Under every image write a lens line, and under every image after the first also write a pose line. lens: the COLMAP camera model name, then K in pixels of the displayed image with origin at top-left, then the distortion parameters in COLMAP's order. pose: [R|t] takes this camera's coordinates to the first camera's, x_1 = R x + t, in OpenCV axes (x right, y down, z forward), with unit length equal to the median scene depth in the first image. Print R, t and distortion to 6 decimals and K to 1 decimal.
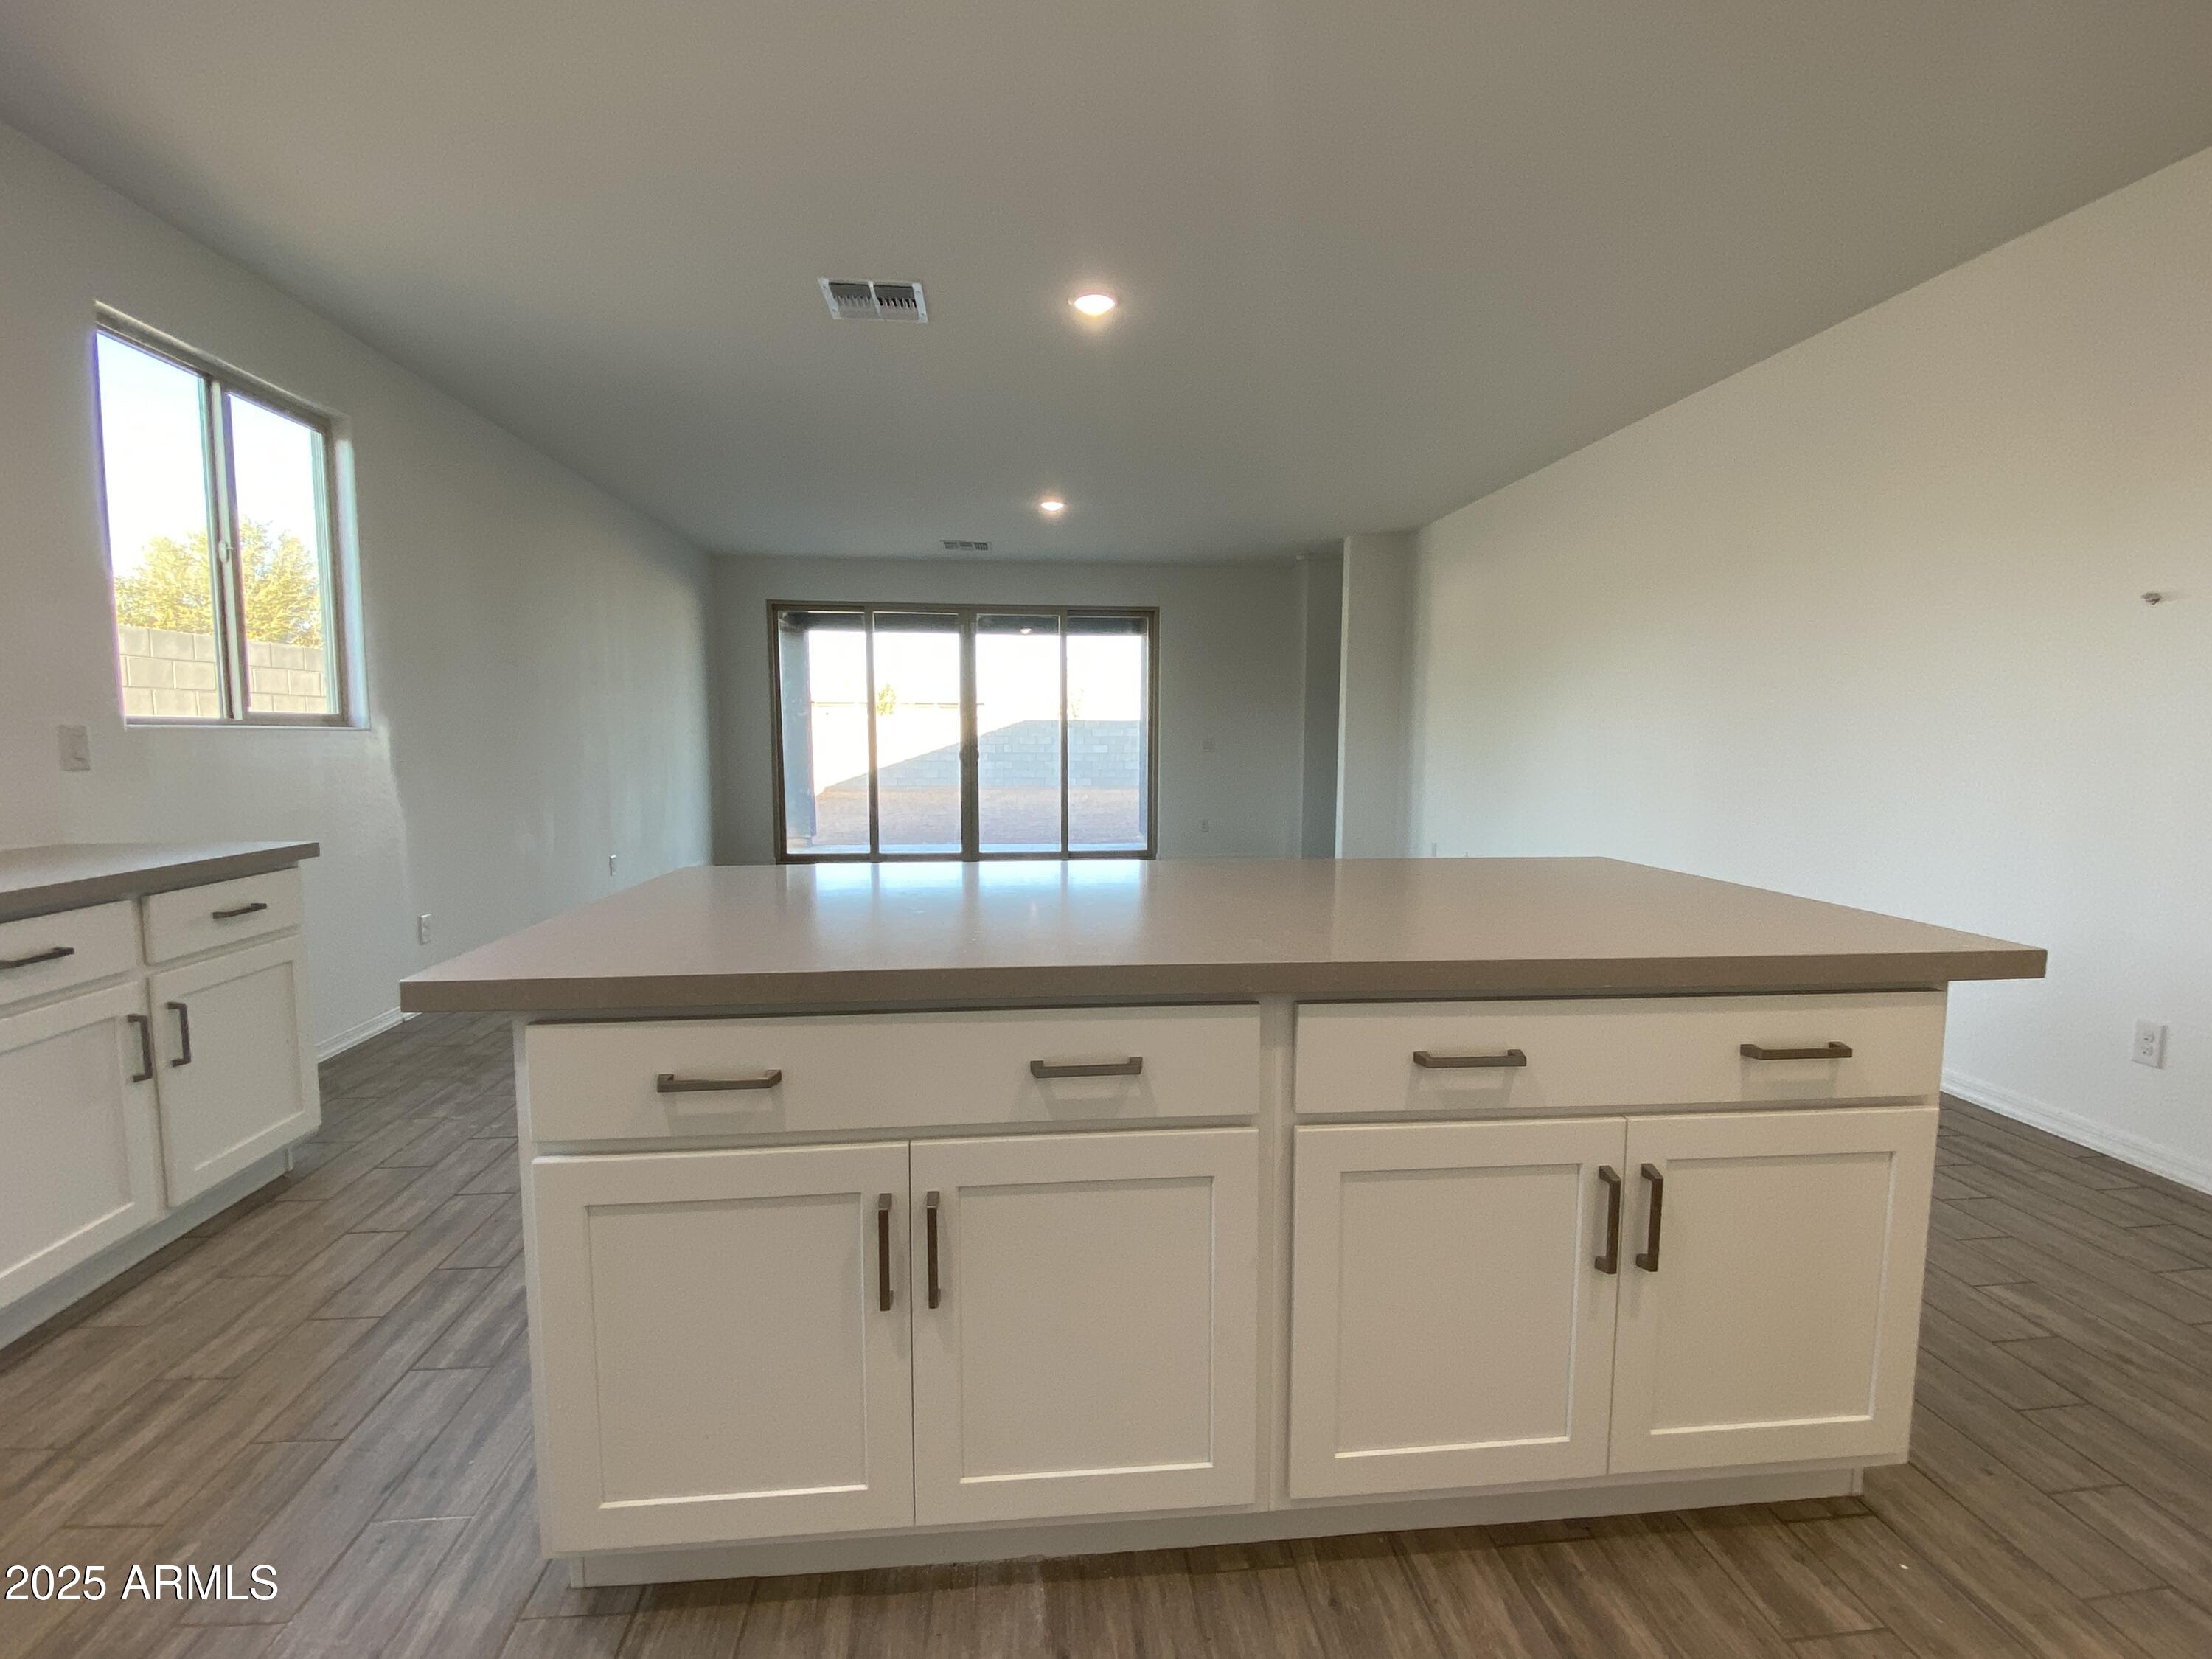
lens RADIAL K [[1061.7, 0, 1092.4], [0, 1061.7, 825.2], [0, 0, 1]] dist [0.031028, -0.024957]
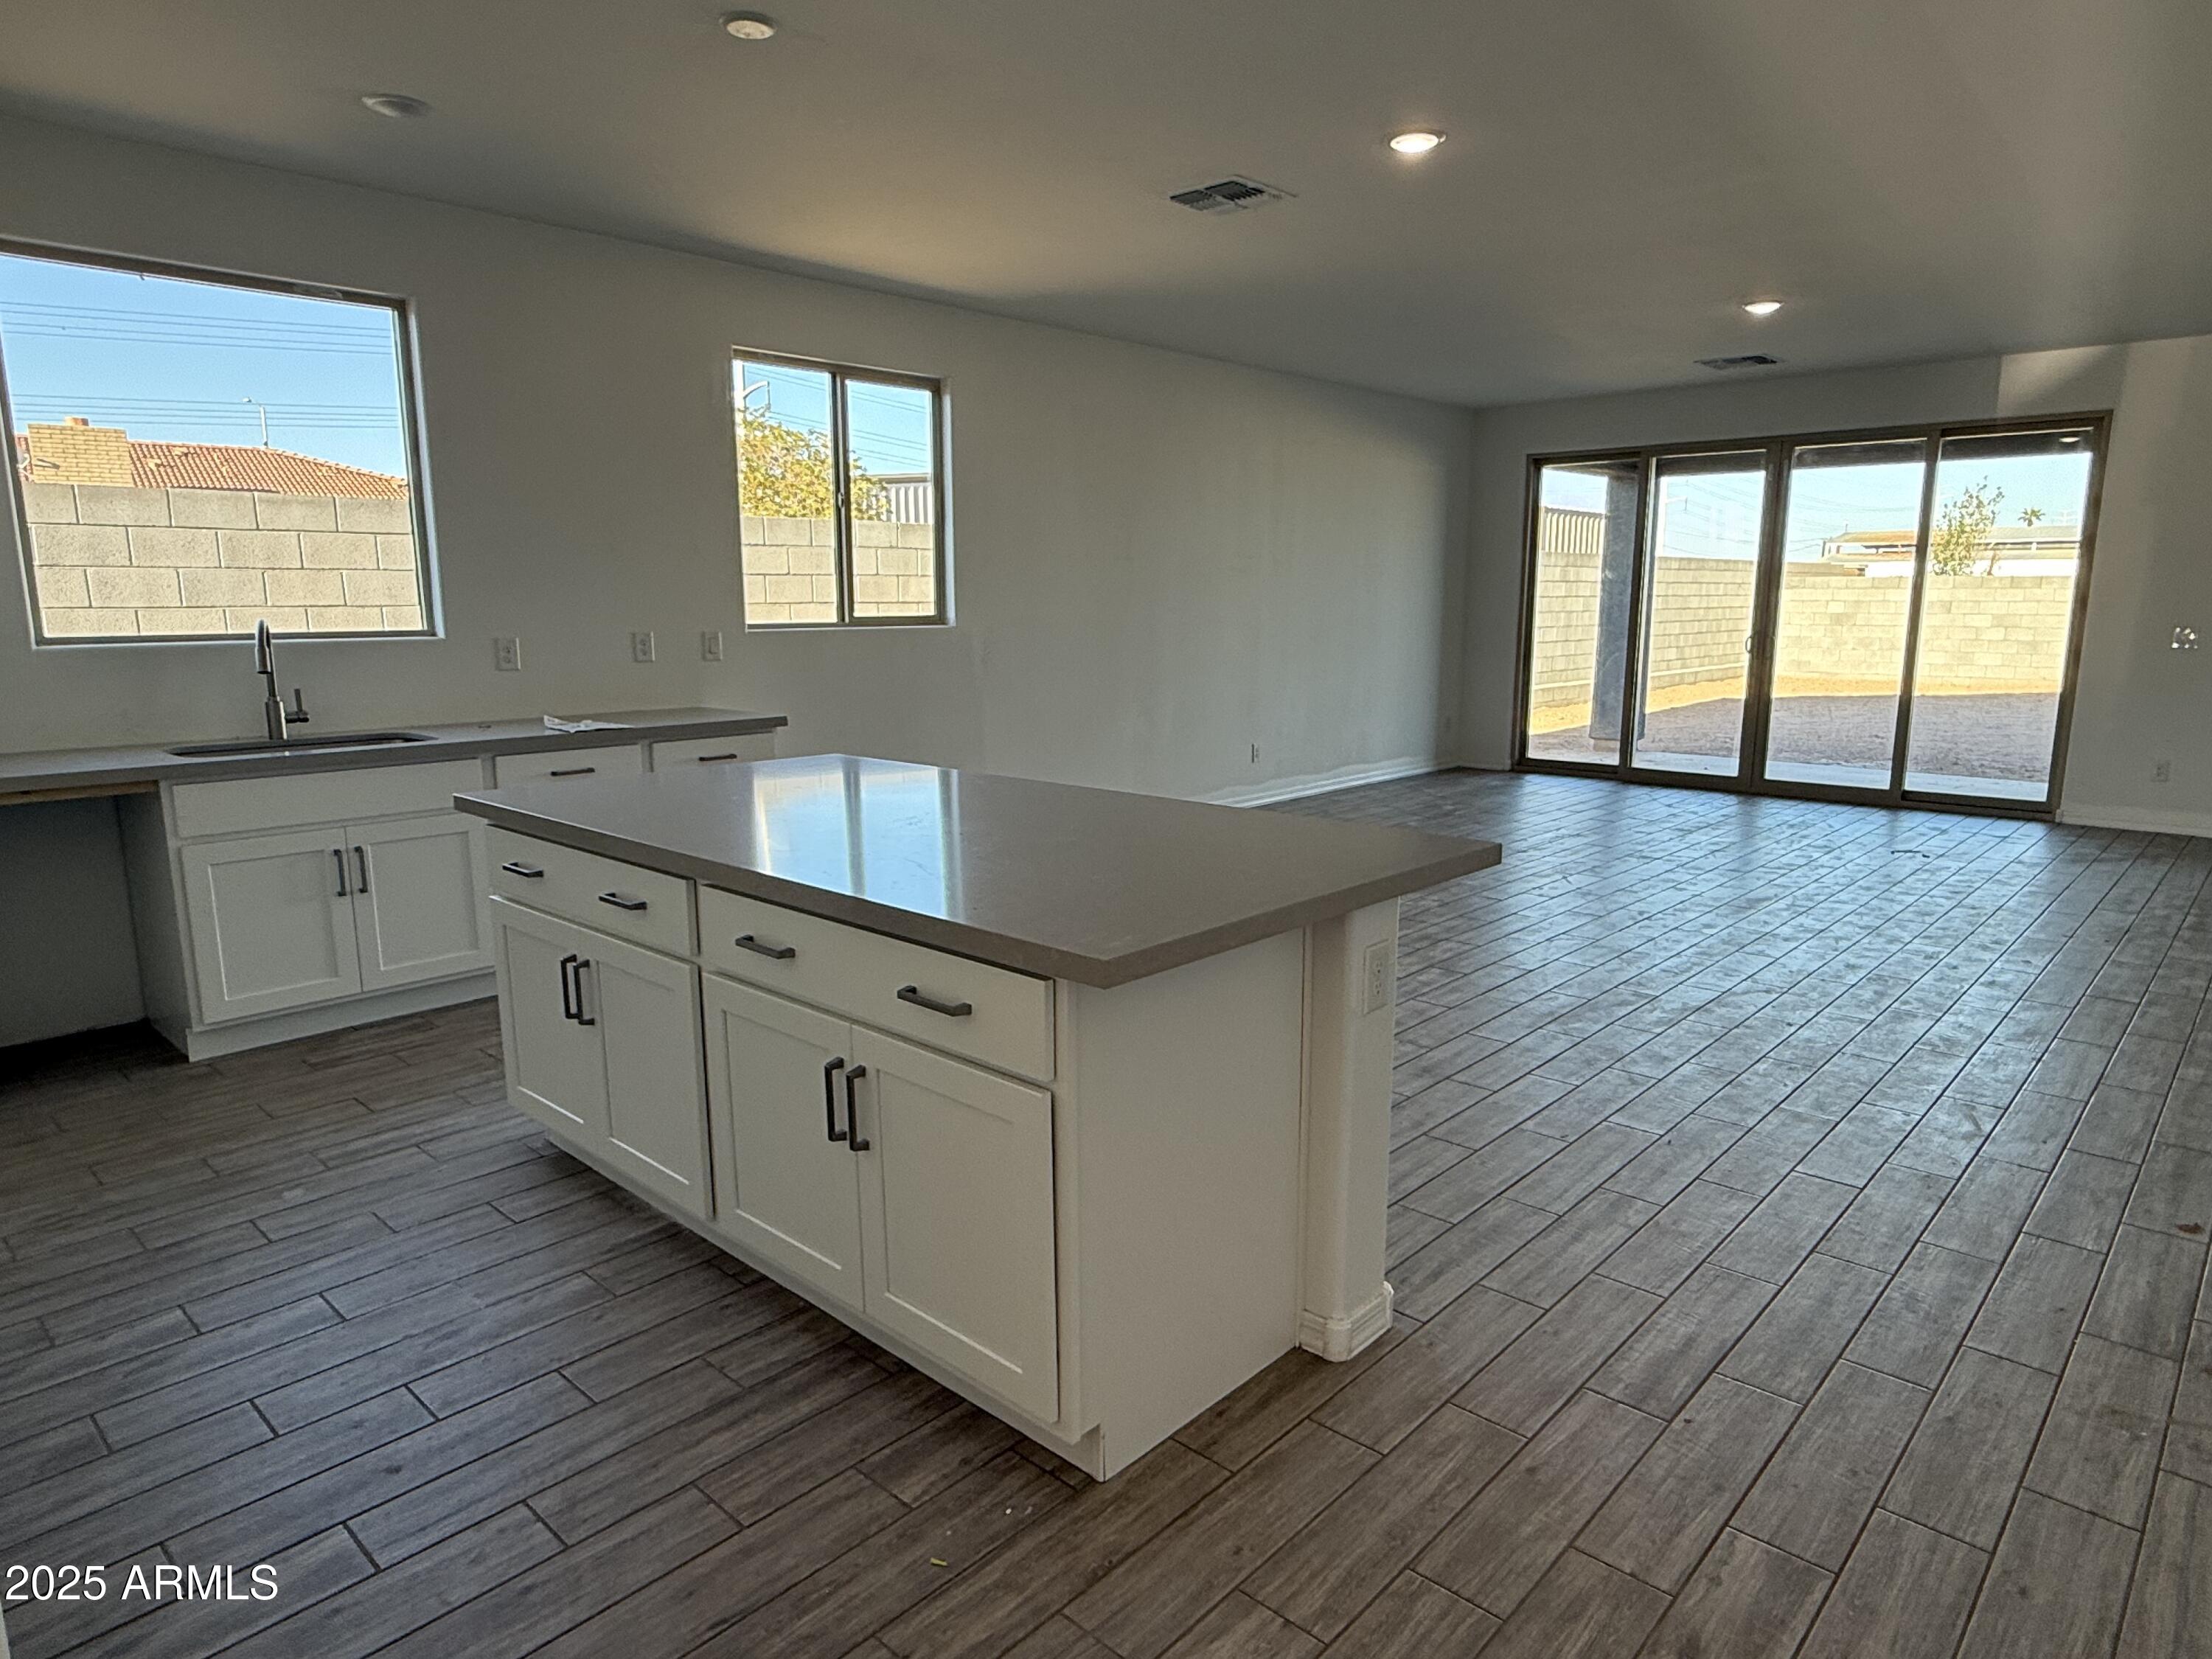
lens RADIAL K [[1343.2, 0, 1103.8], [0, 1343.2, 834.3], [0, 0, 1]] dist [0.002334, 0.007122]
pose [[0.654443, 0.130488, -0.744766, 0.343269], [-0.058031, 0.990759, 0.122594, -0.026928], [0.753881, -0.037011, 0.655968, 0.044627]]
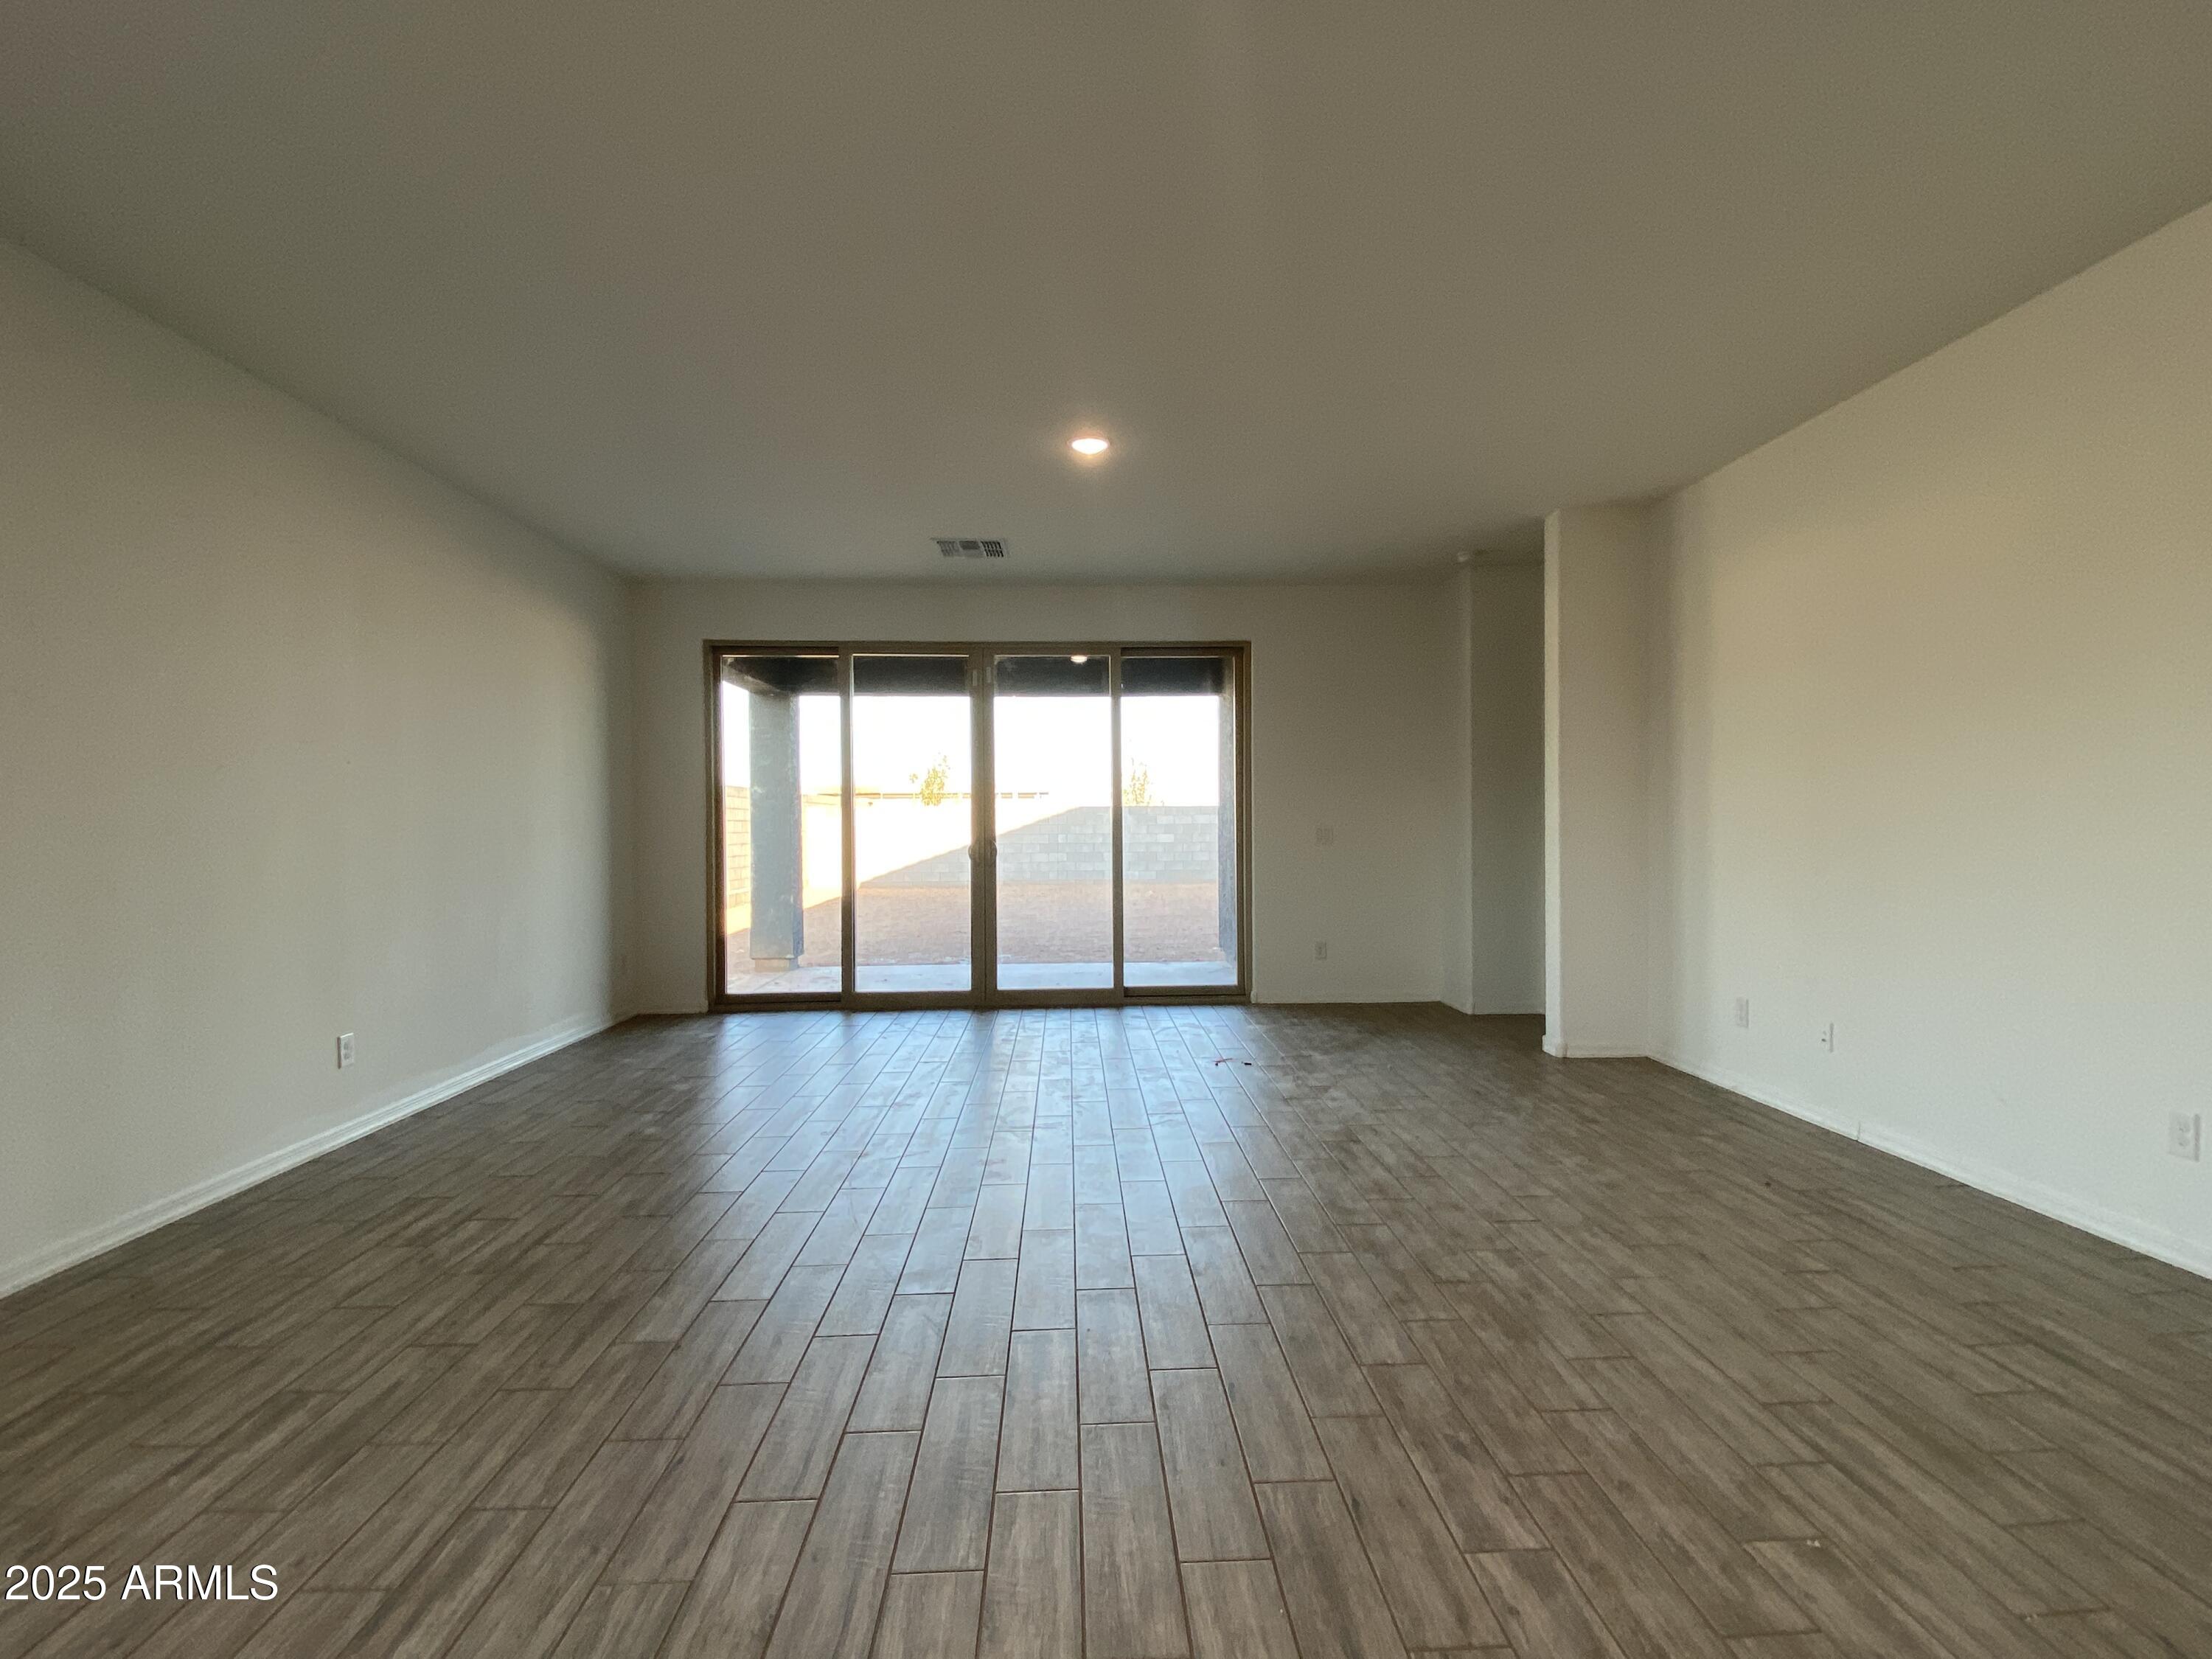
lens RADIAL K [[1061.7, 0, 1094.6], [0, 1061.7, 822.3], [0, 0, 1]] dist [0.031028, -0.024957]
pose [[0.998401, -0.011689, -0.055311, -0.003083], [0.006848, 0.996191, -0.086927, -0.026699], [0.056116, 0.086409, 0.994678, 0.343287]]
